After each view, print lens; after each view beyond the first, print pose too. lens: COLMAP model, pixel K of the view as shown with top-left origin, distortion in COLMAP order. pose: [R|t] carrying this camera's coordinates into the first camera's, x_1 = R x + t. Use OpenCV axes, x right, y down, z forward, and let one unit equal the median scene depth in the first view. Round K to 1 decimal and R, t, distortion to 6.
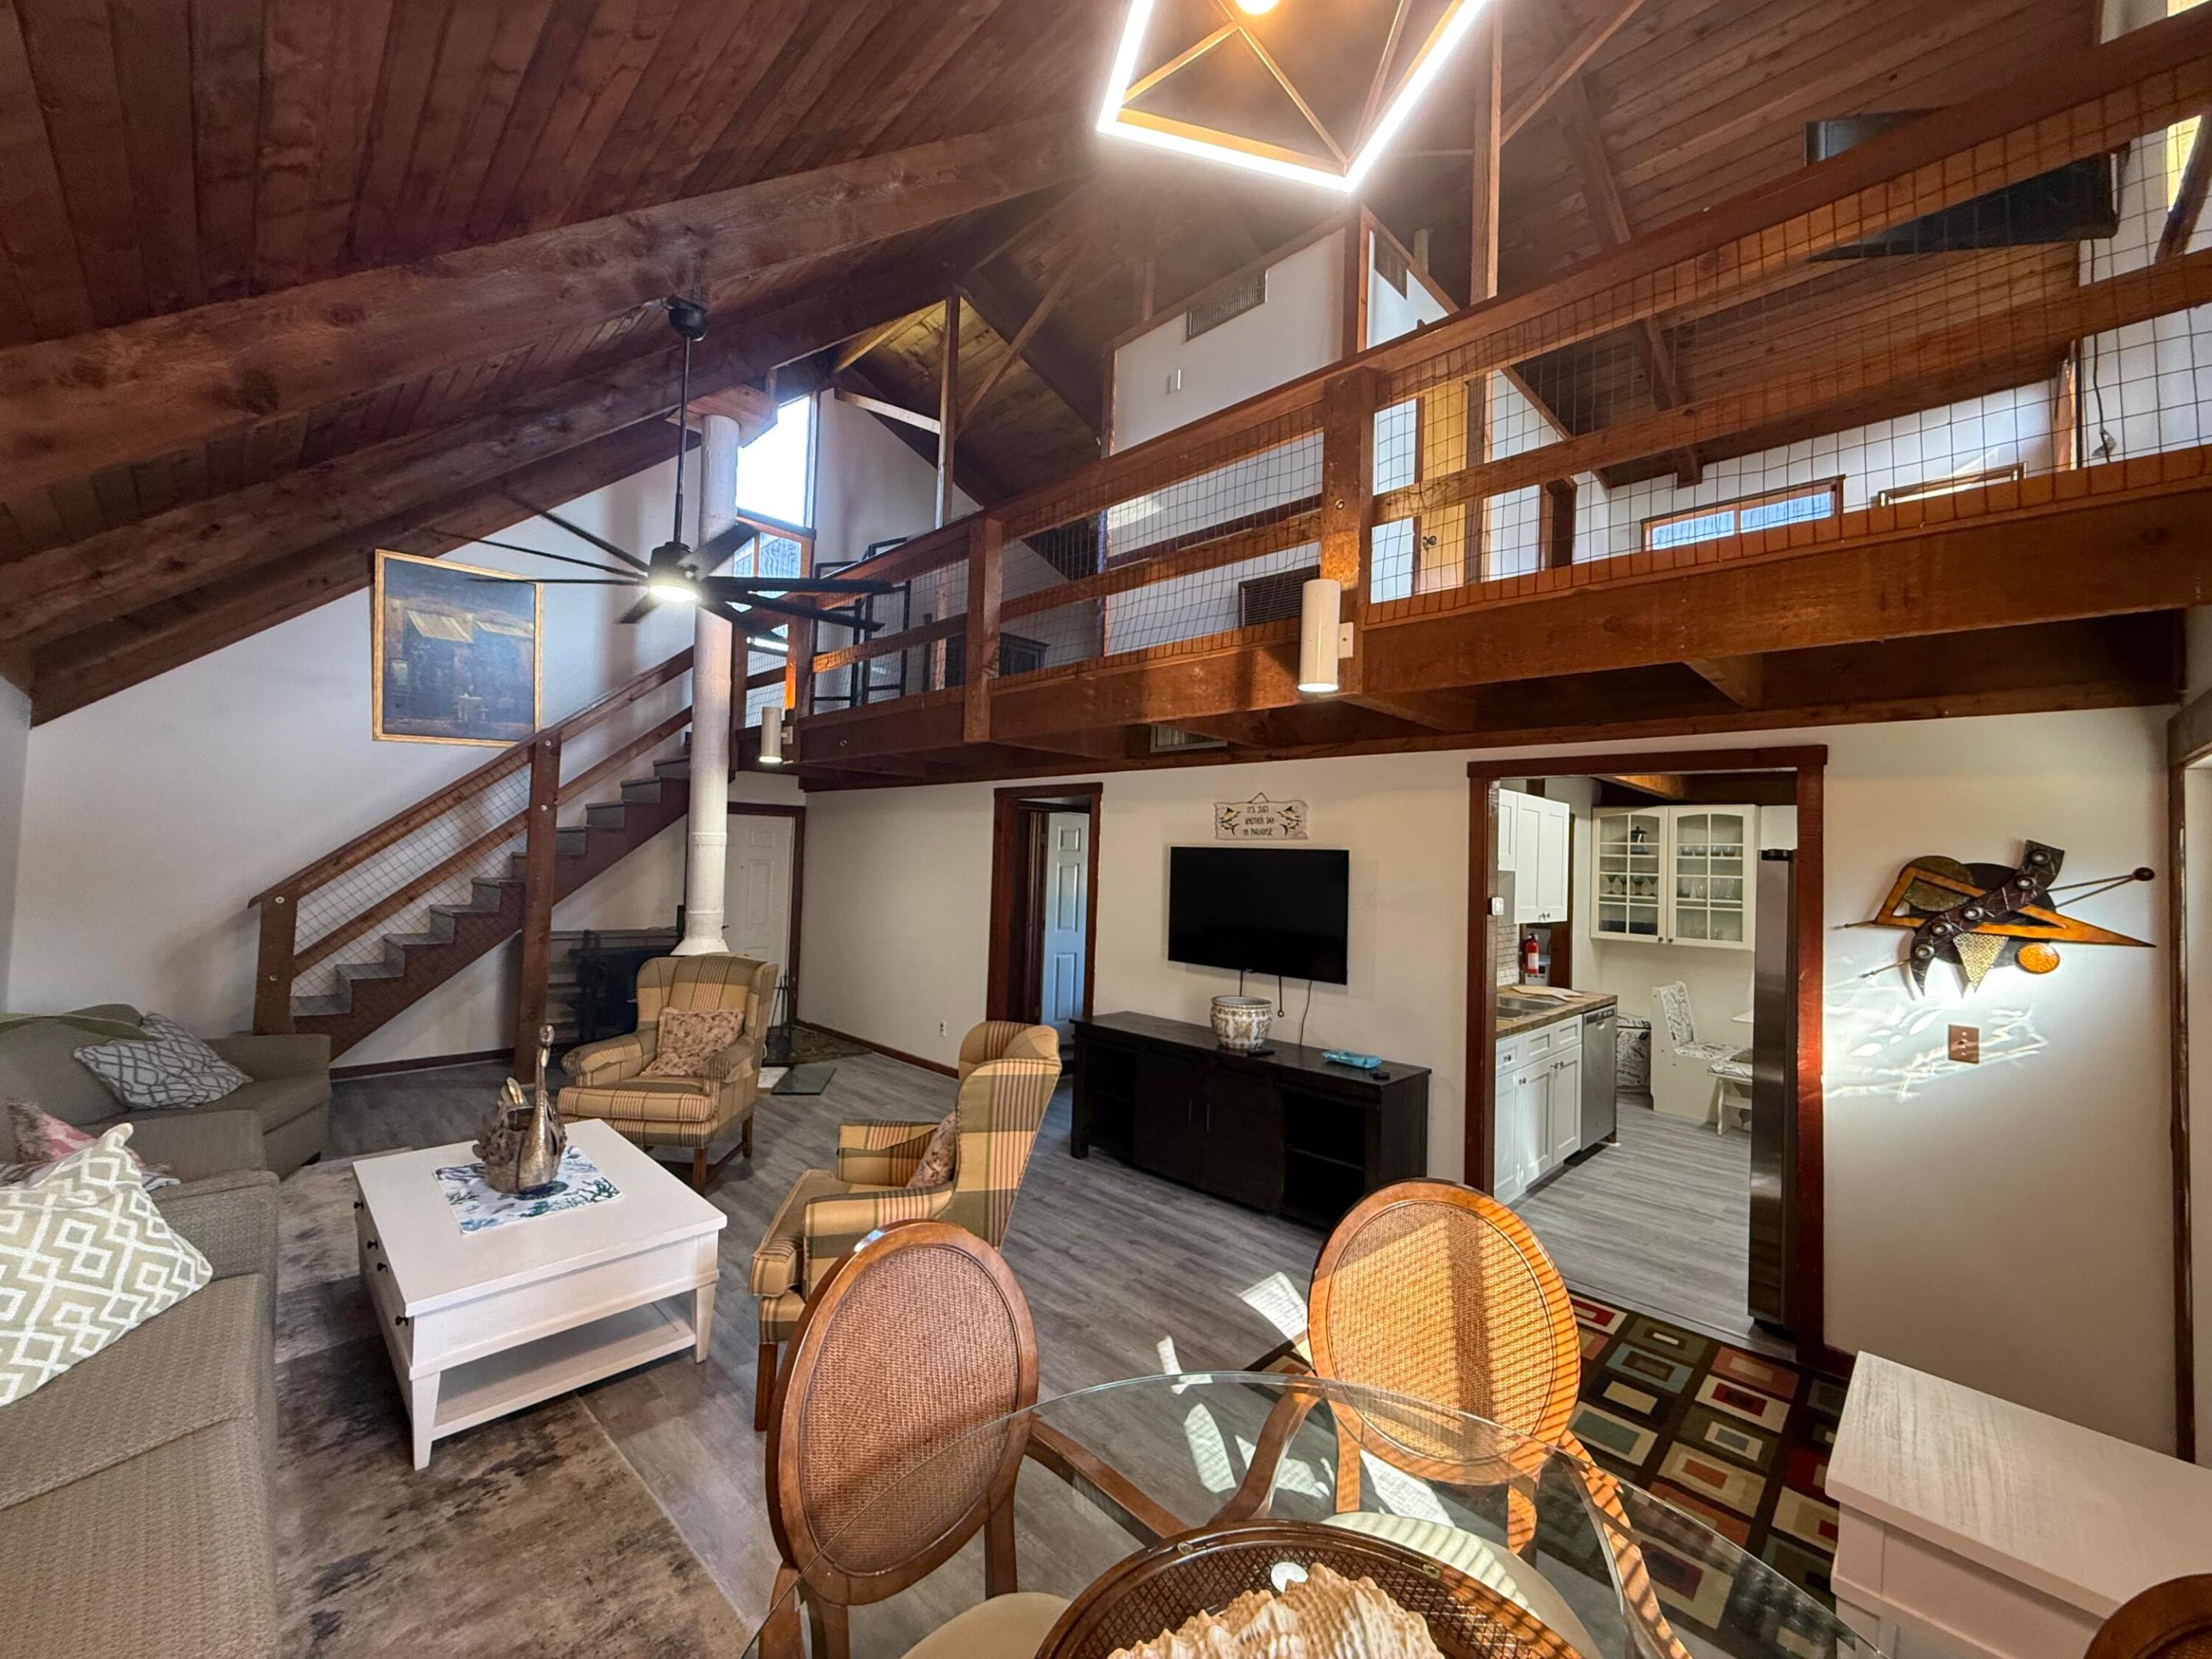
lens RADIAL K [[876.2, 0, 1106.7], [0, 876.2, 834.8], [0, 0, 1]] dist [0.000511, -0.000041]
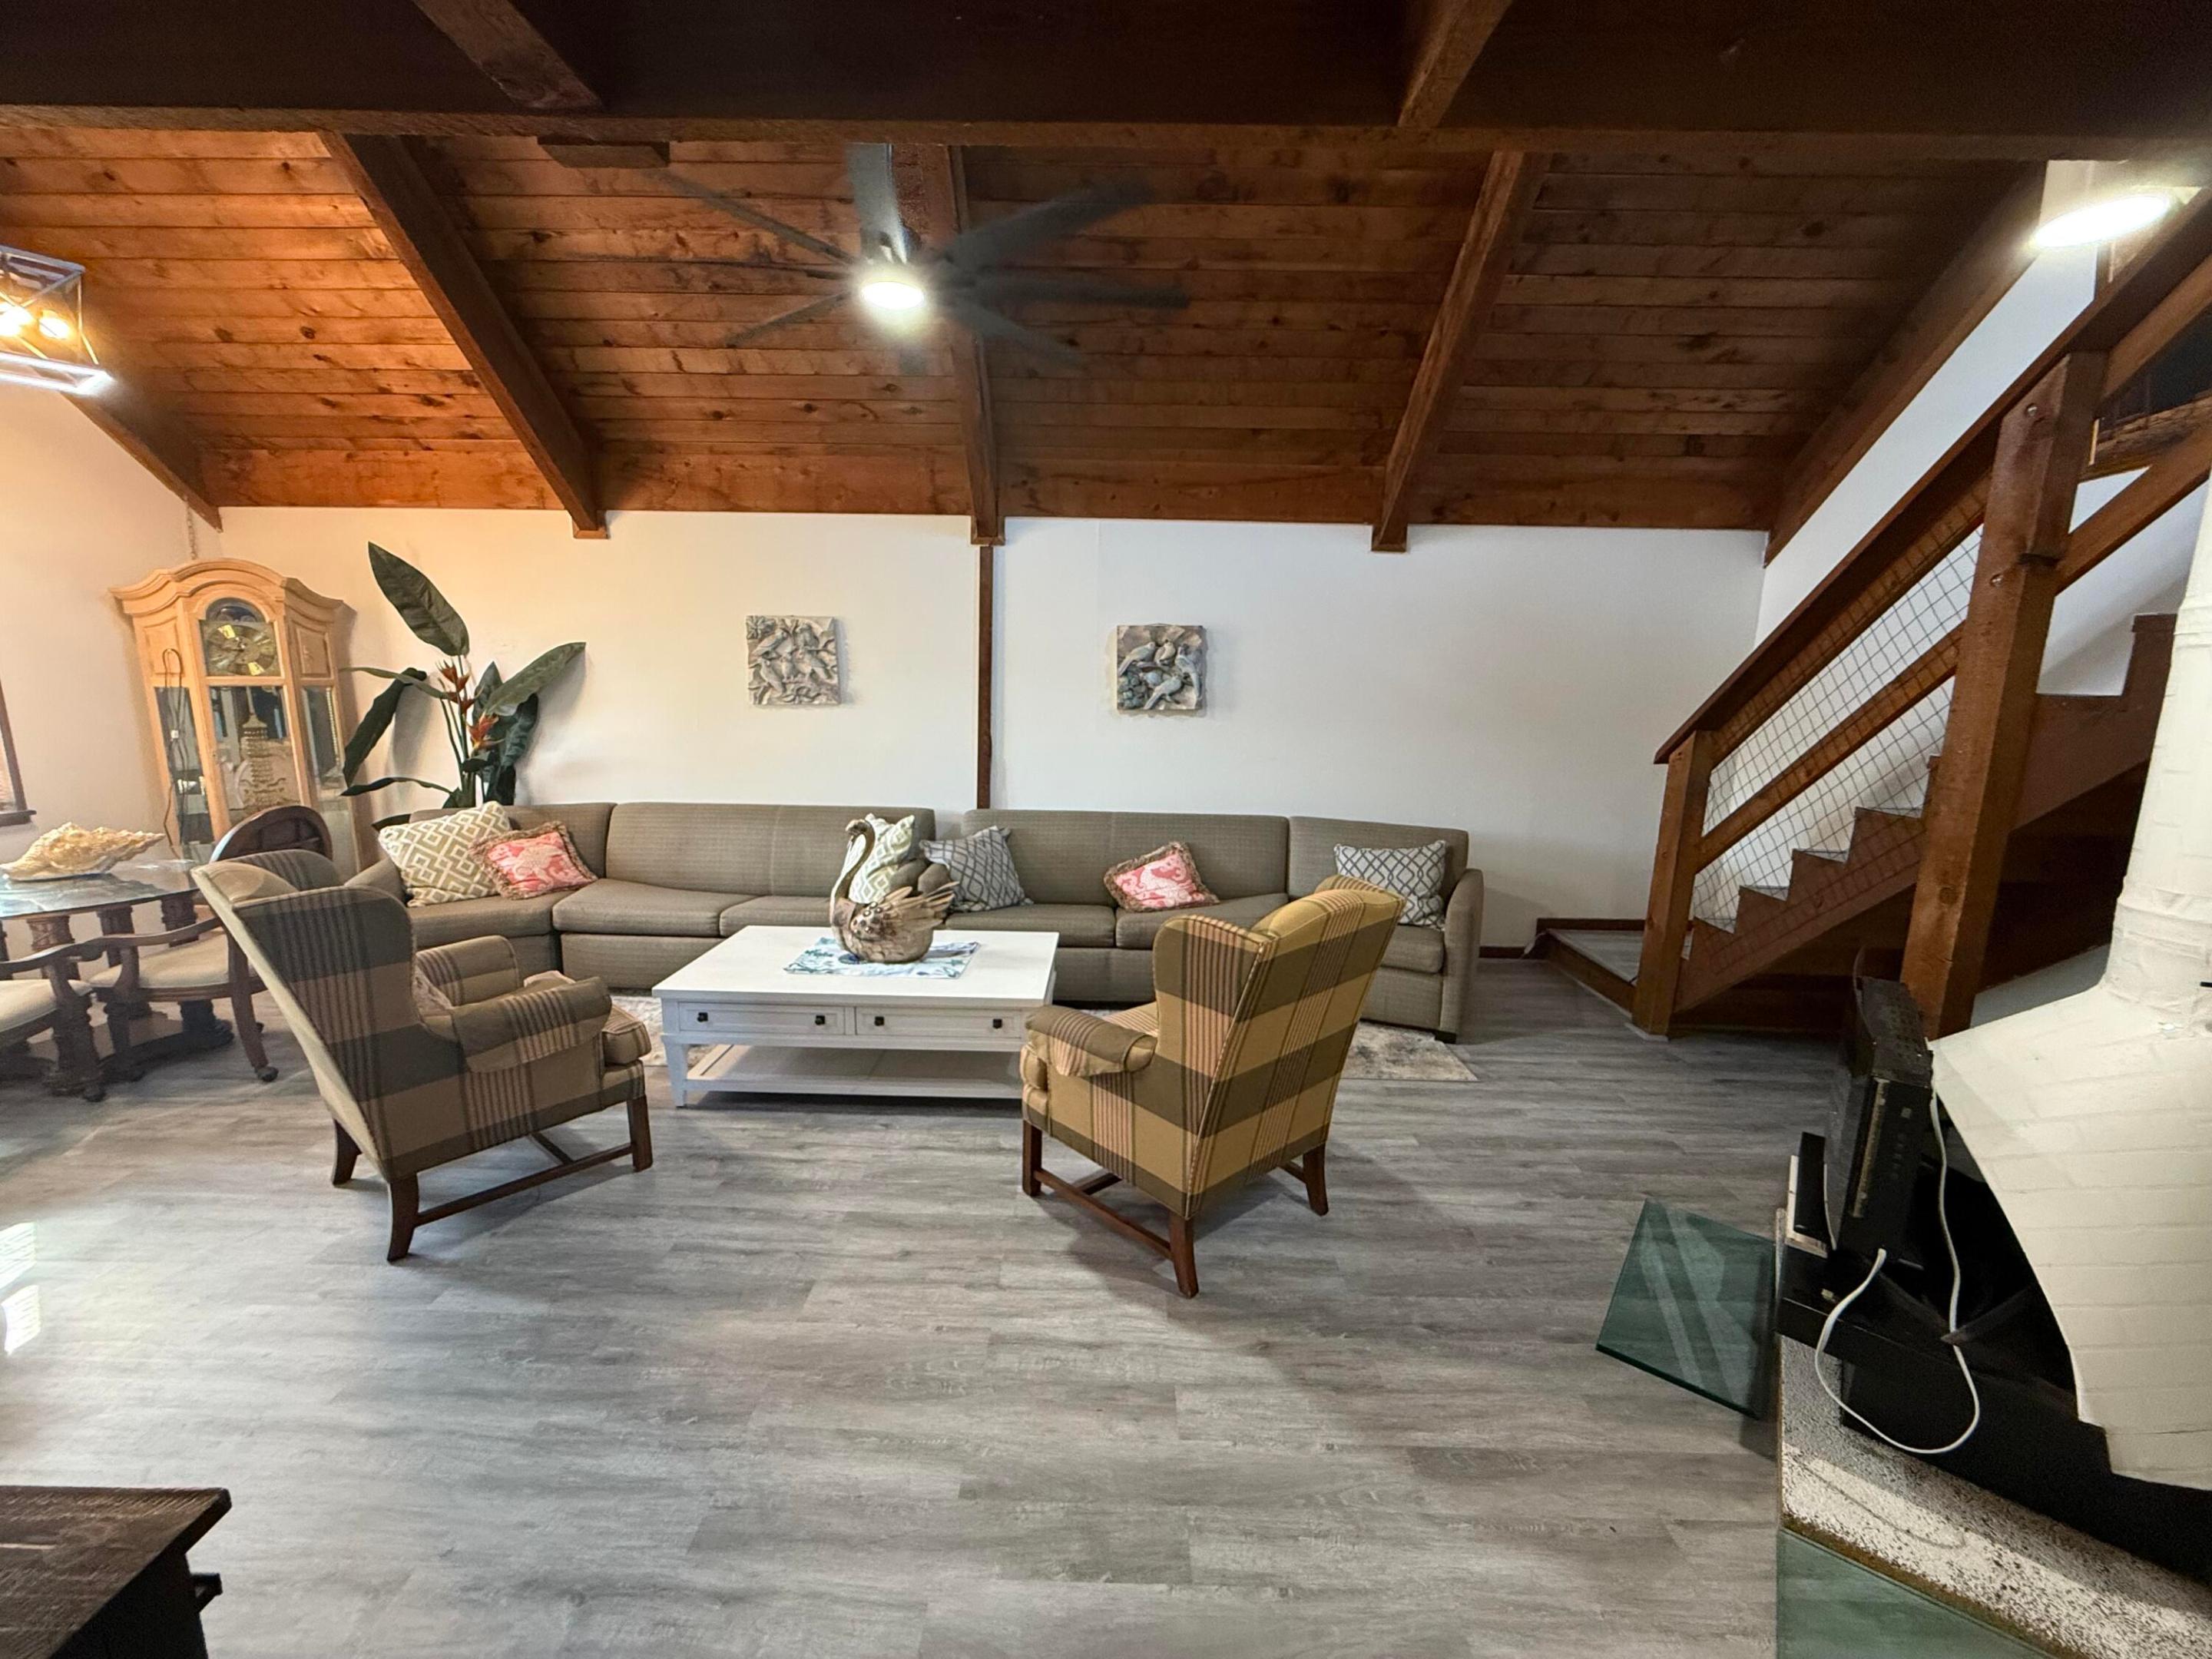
lens RADIAL K [[876.2, 0, 1101.7], [0, 876.2, 828.8], [0, 0, 1]] dist [0.000511, -0.000041]
pose [[-0.720169, 0.077860, -0.689416, -0.080834], [-0.020532, 0.990856, 0.133351, 0.065685], [0.693495, 0.110191, -0.711985, 1.709060]]
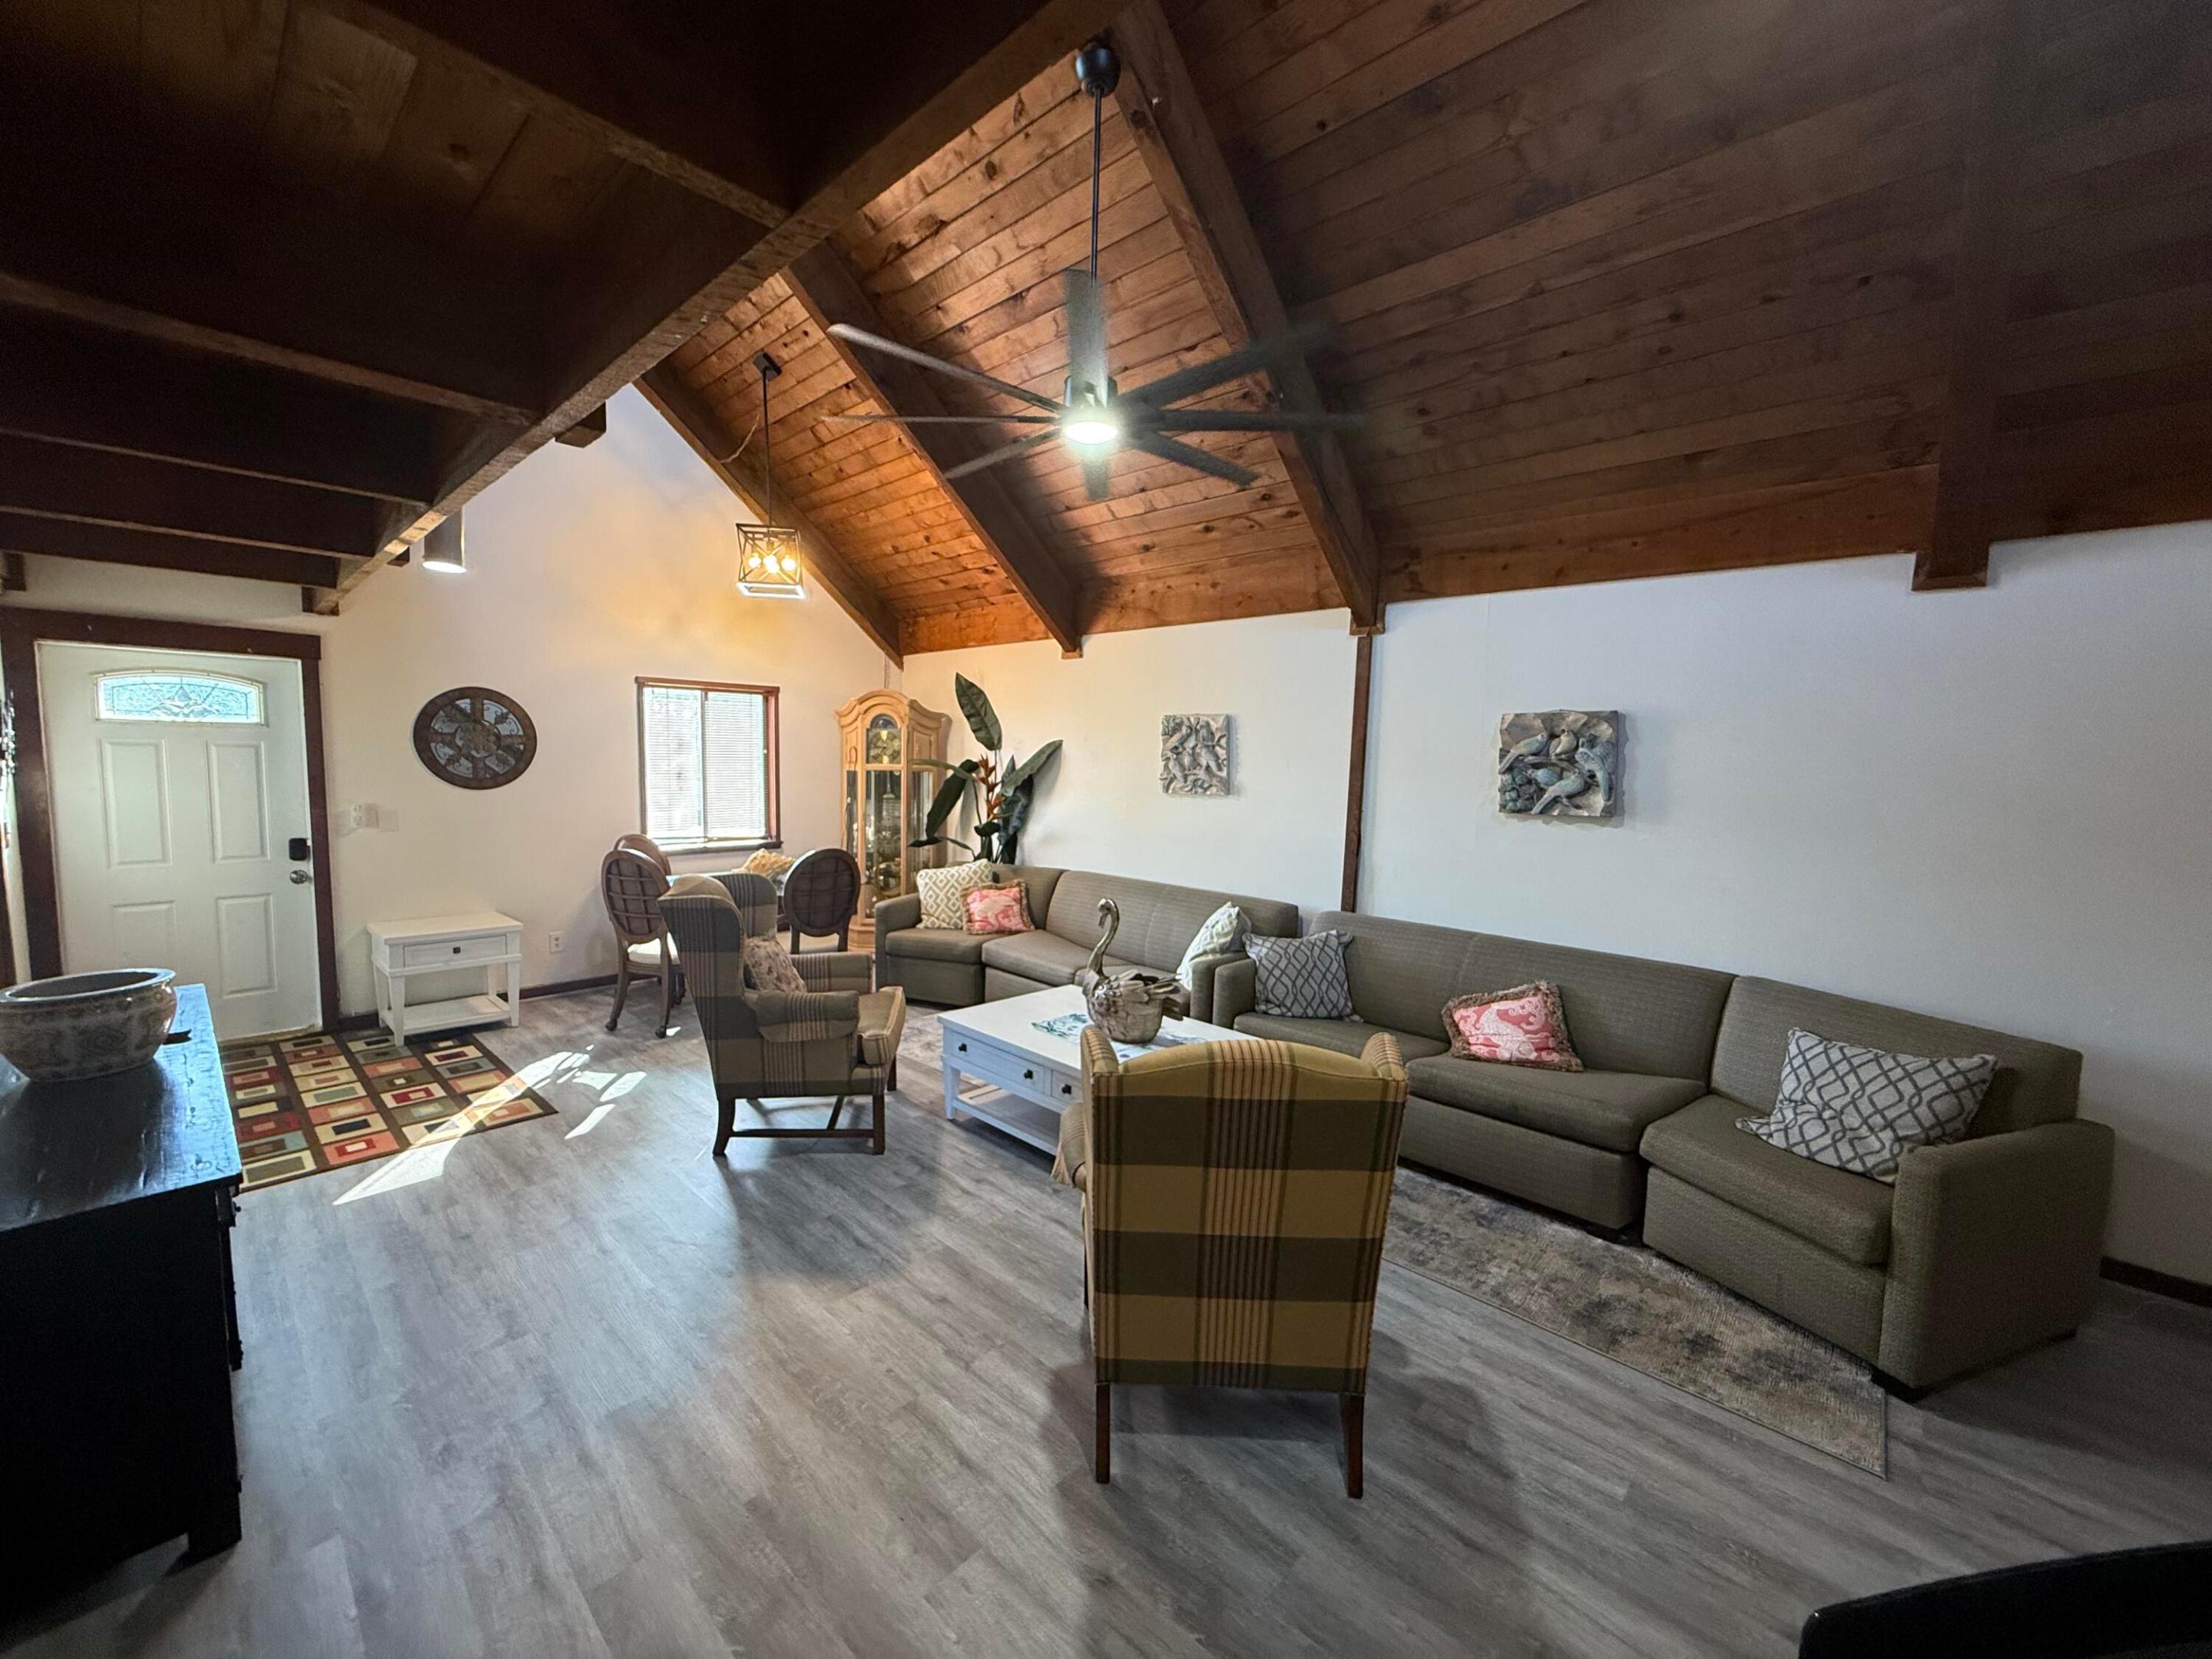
lens RADIAL K [[876.2, 0, 1106.5], [0, 876.2, 827.9], [0, 0, 1]] dist [0.000511, -0.000041]
pose [[-0.998142, -0.053432, -0.029293, -0.508668], [-0.055003, 0.996929, 0.055744, 0.047774], [0.026224, 0.057251, -0.998015, 1.862375]]
